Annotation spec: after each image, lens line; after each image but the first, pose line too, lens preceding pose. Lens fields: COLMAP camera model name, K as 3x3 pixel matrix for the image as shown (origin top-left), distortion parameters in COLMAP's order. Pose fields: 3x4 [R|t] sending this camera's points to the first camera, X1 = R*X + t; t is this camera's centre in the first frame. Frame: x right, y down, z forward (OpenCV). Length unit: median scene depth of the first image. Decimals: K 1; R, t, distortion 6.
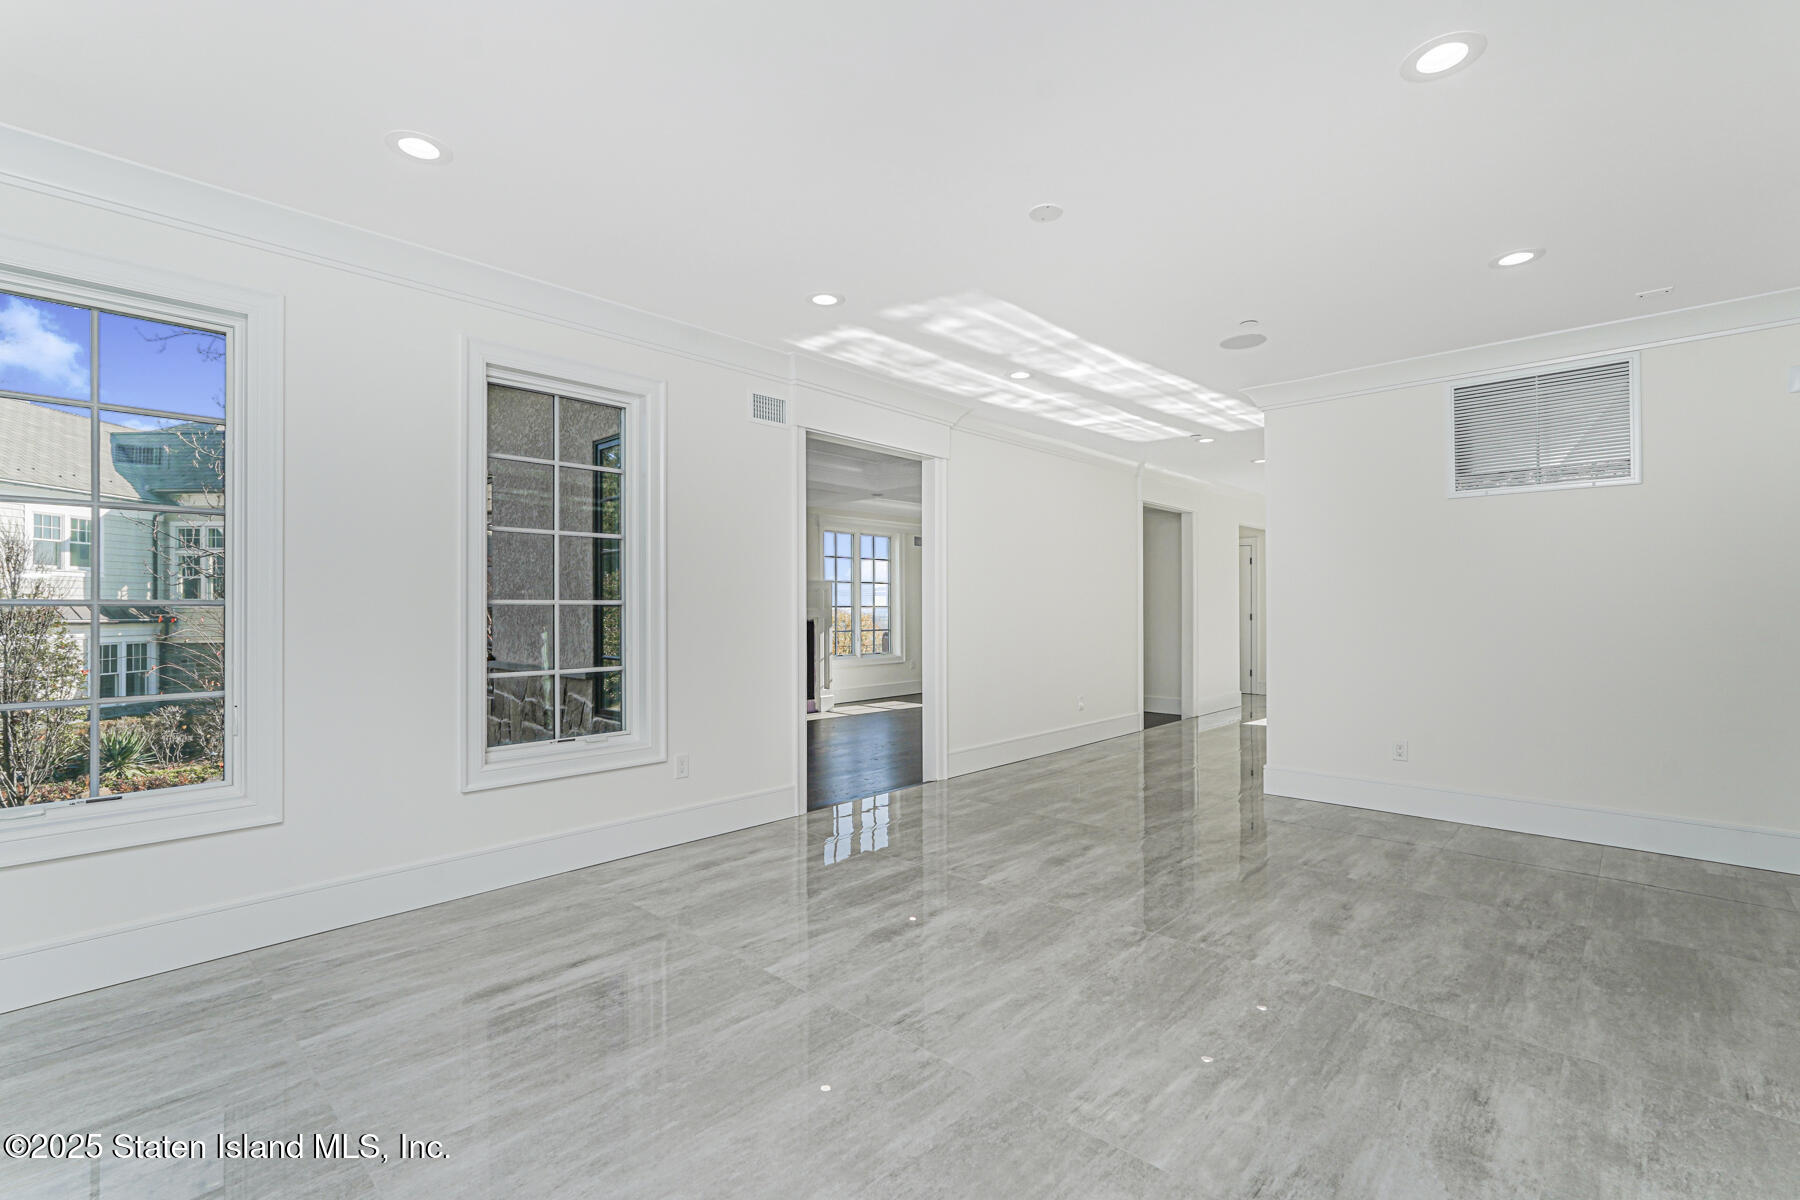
lens RADIAL K [[803.3, 0, 893.0], [0, 803.3, 595.4], [0, 0, 1]] dist [-0.010426, 0.008906]
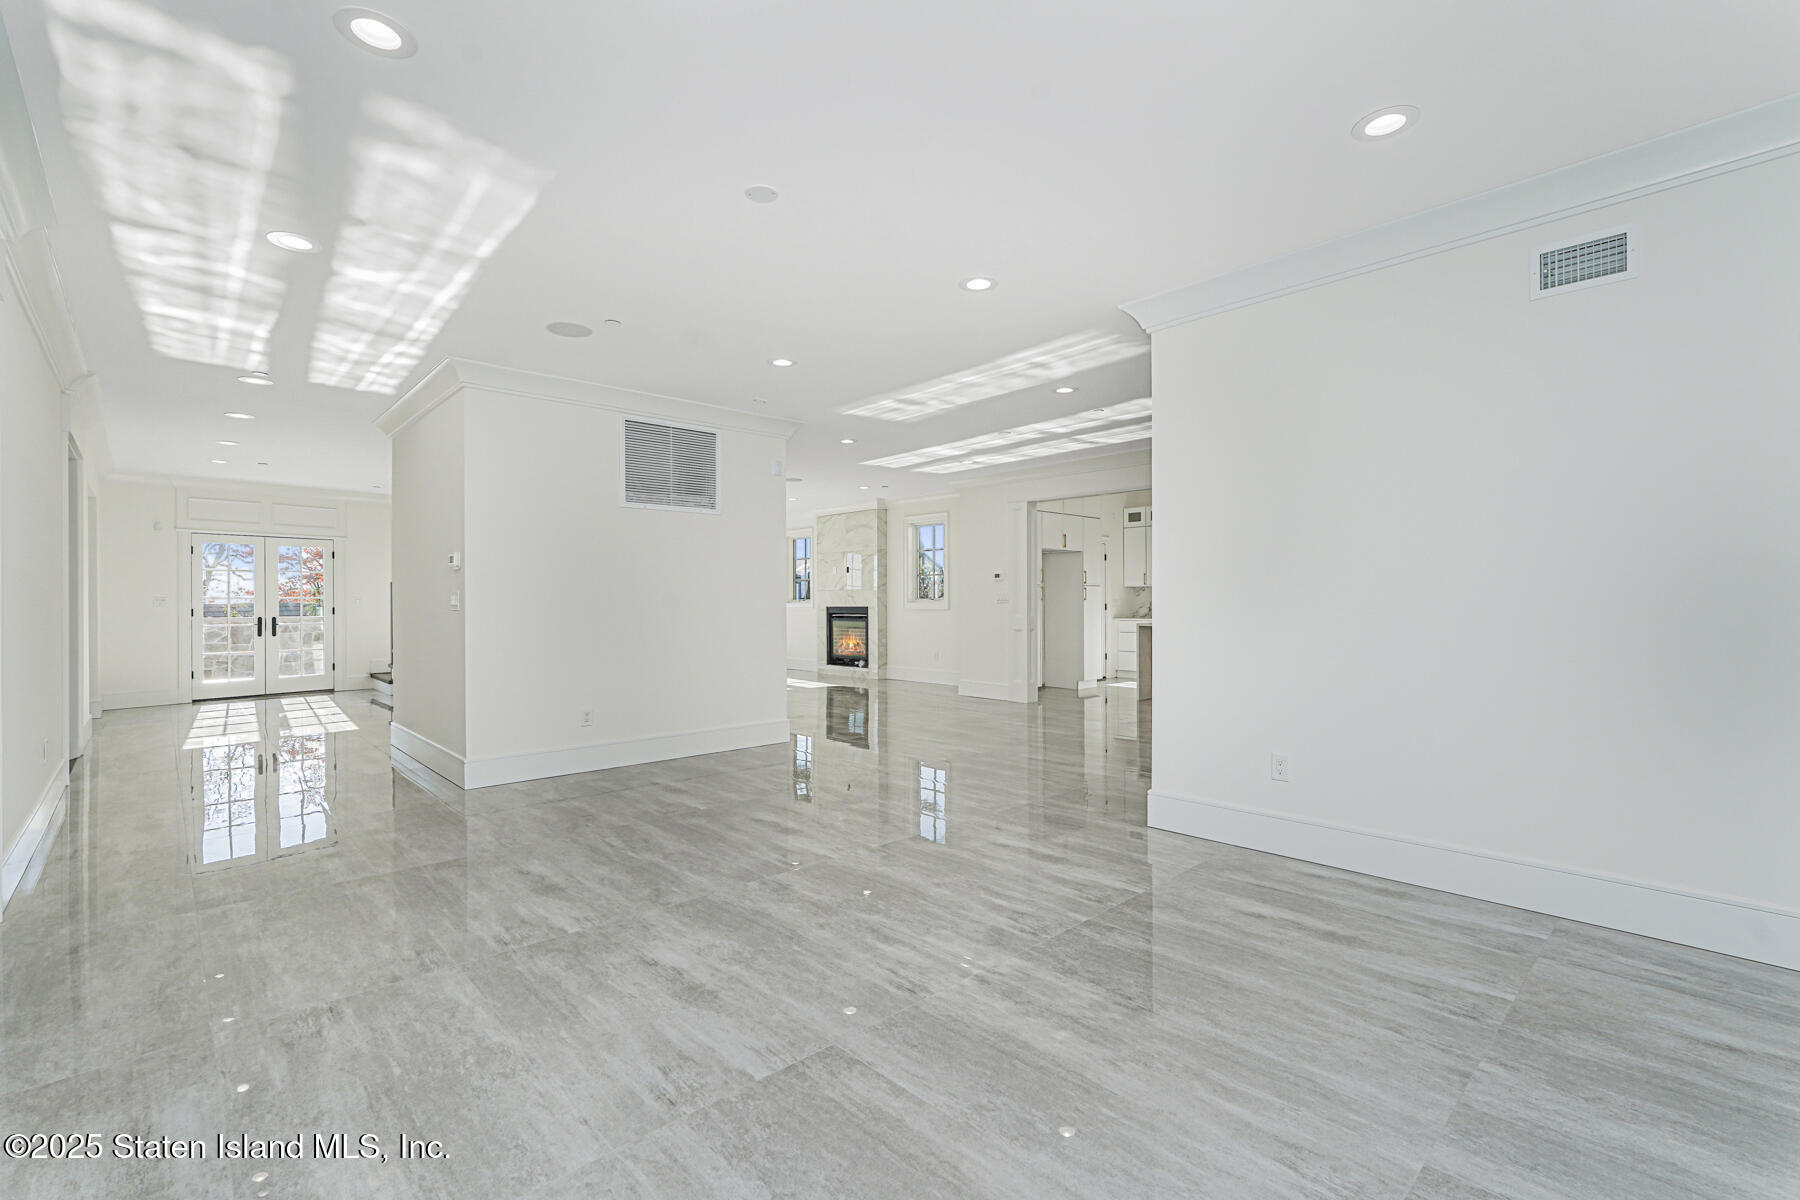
lens RADIAL K [[803.3, 0, 886.4], [0, 803.3, 611.8], [0, 0, 1]] dist [-0.010426, 0.008906]
pose [[0.058512, -0.012526, 0.998208, -0.602564], [-0.015290, 0.999793, 0.013442, 0.020493], [-0.998170, -0.016050, 0.058308, 0.583999]]
